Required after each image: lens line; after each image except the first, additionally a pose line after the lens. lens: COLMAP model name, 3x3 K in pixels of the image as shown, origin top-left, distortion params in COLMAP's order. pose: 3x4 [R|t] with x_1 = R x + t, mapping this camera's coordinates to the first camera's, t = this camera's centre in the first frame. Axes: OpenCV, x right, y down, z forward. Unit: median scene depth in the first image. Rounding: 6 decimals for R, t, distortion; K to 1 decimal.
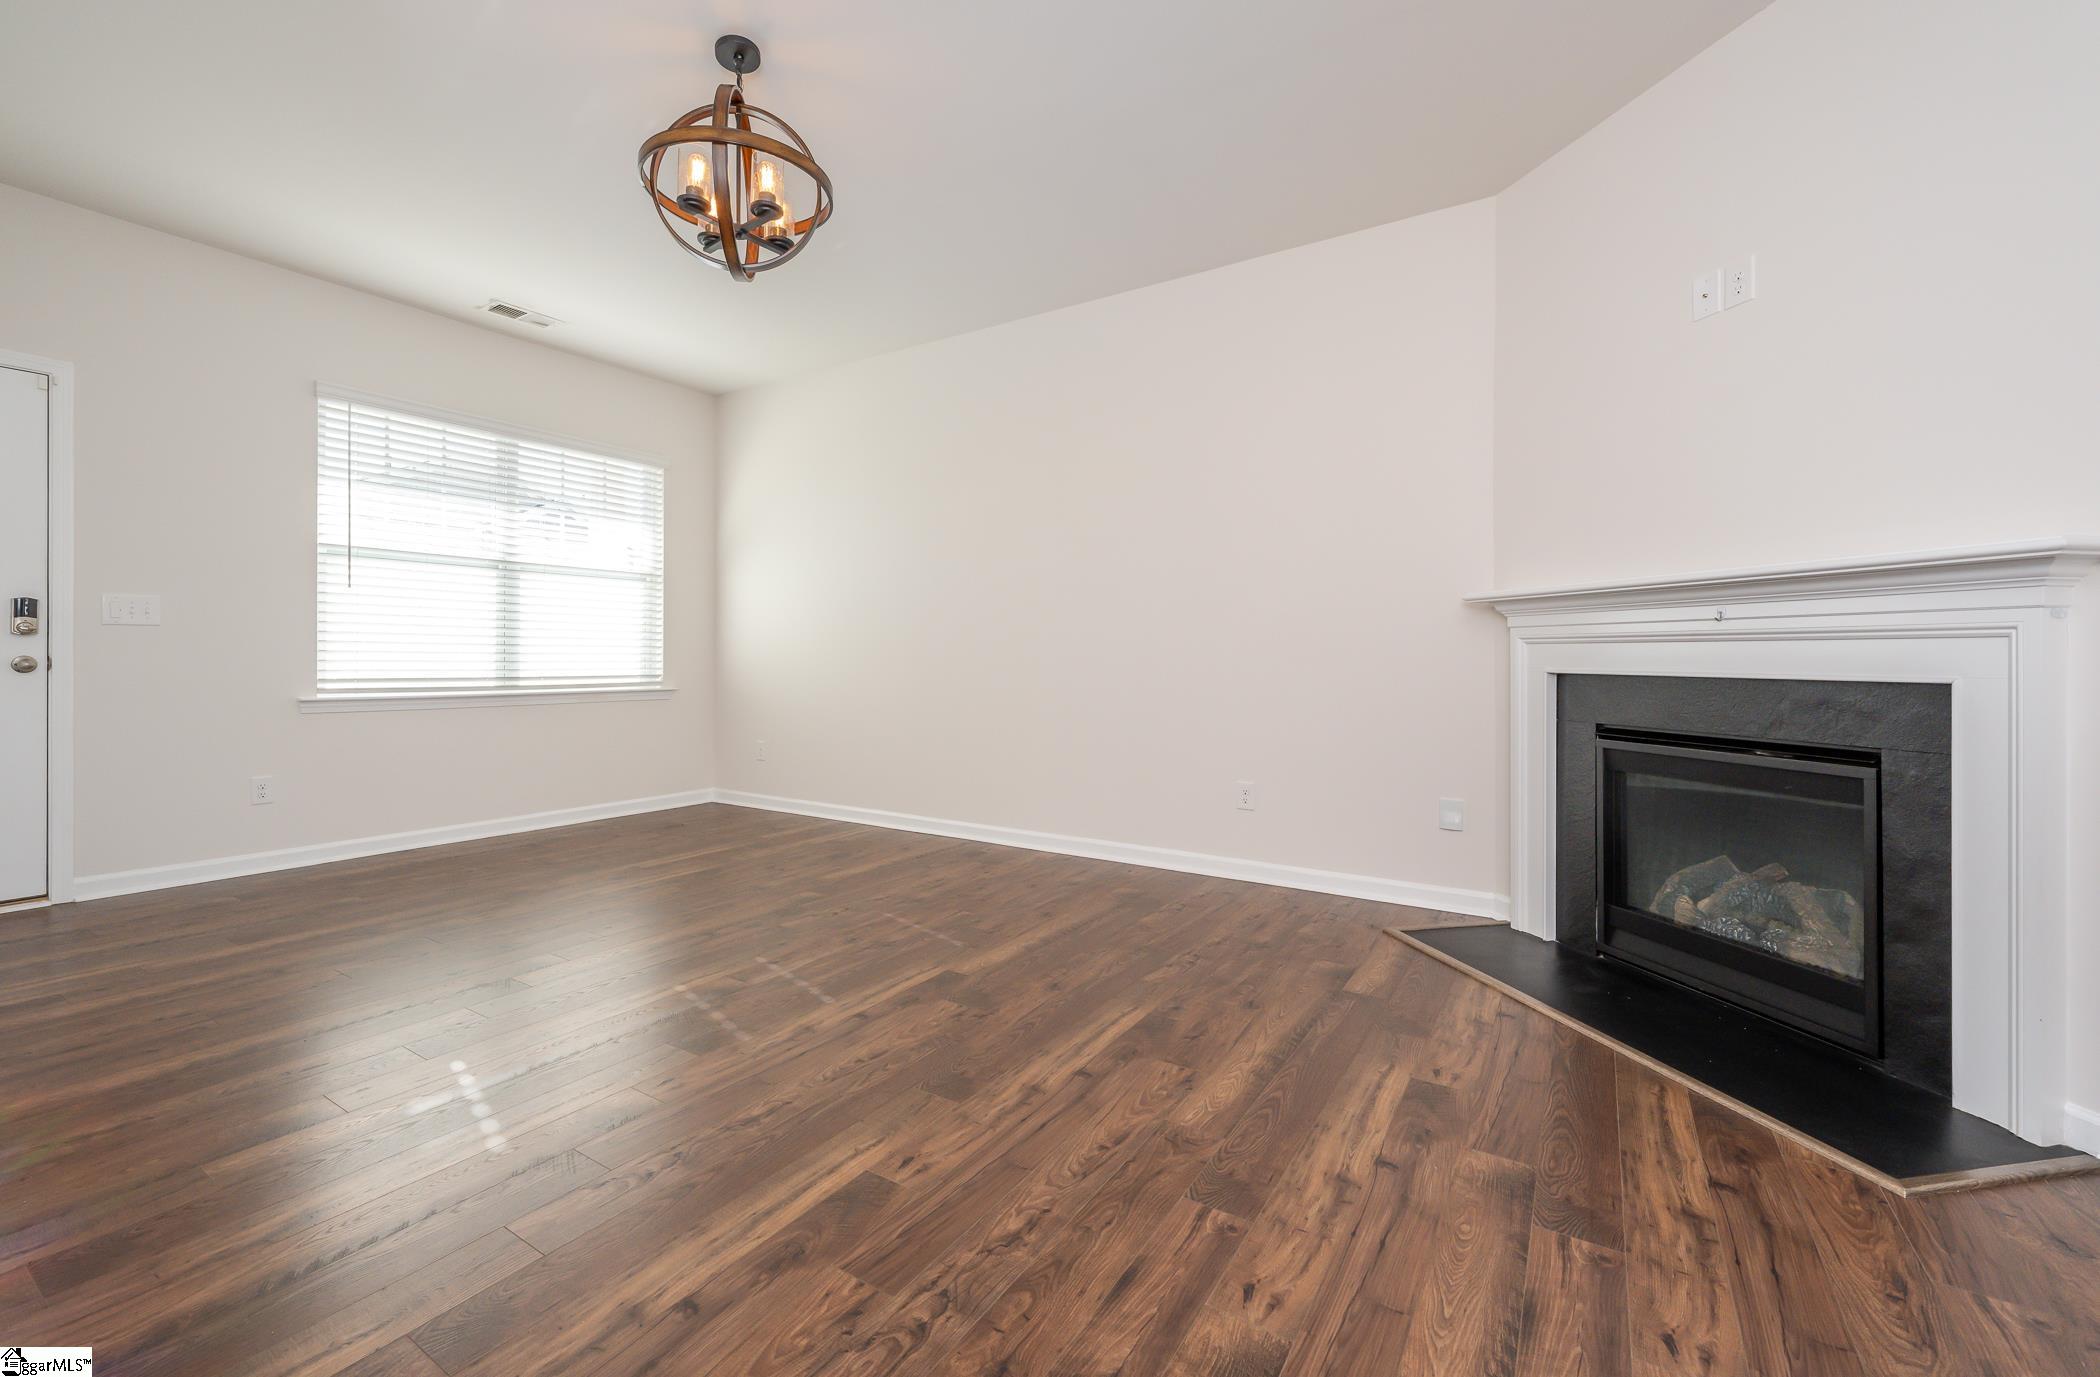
lens RADIAL K [[867.2, 0, 1042.5], [0, 867.2, 670.8], [0, 0, 1]] dist [0.000395, 0.000084]
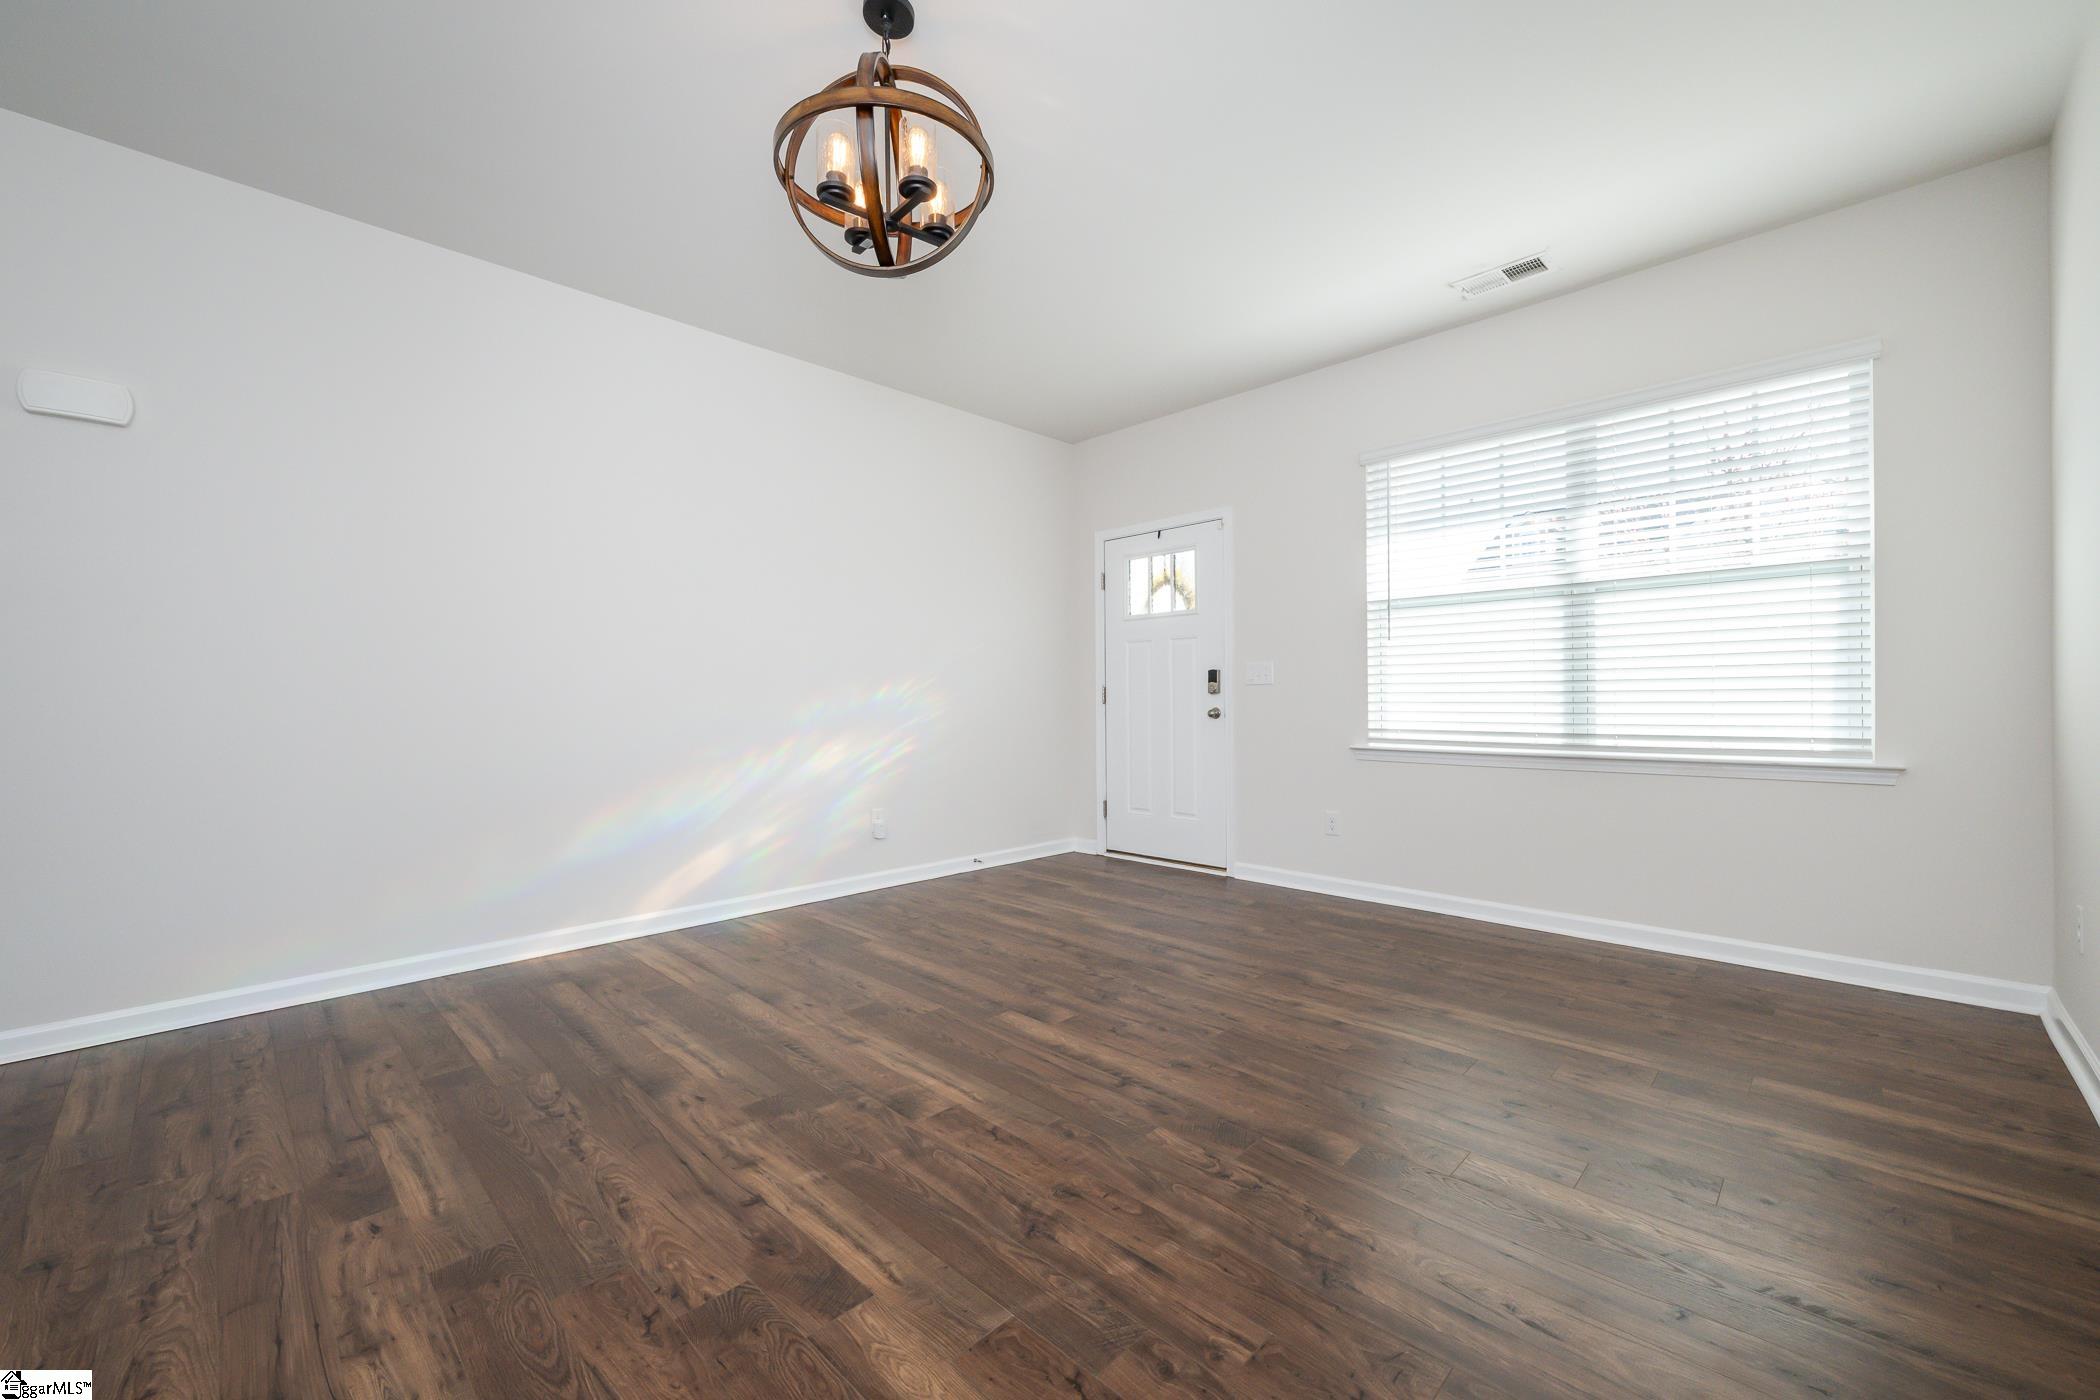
lens RADIAL K [[842.7, 0, 1041.9], [0, 842.7, 701.7], [0, 0, 1]] dist [0.000963, 0.000470]
pose [[-0.221749, 0.000077, -0.975104, 0.267804], [-0.007868, 0.999967, 0.001868, -0.022611], [0.975072, 0.008087, -0.221741, 0.841267]]
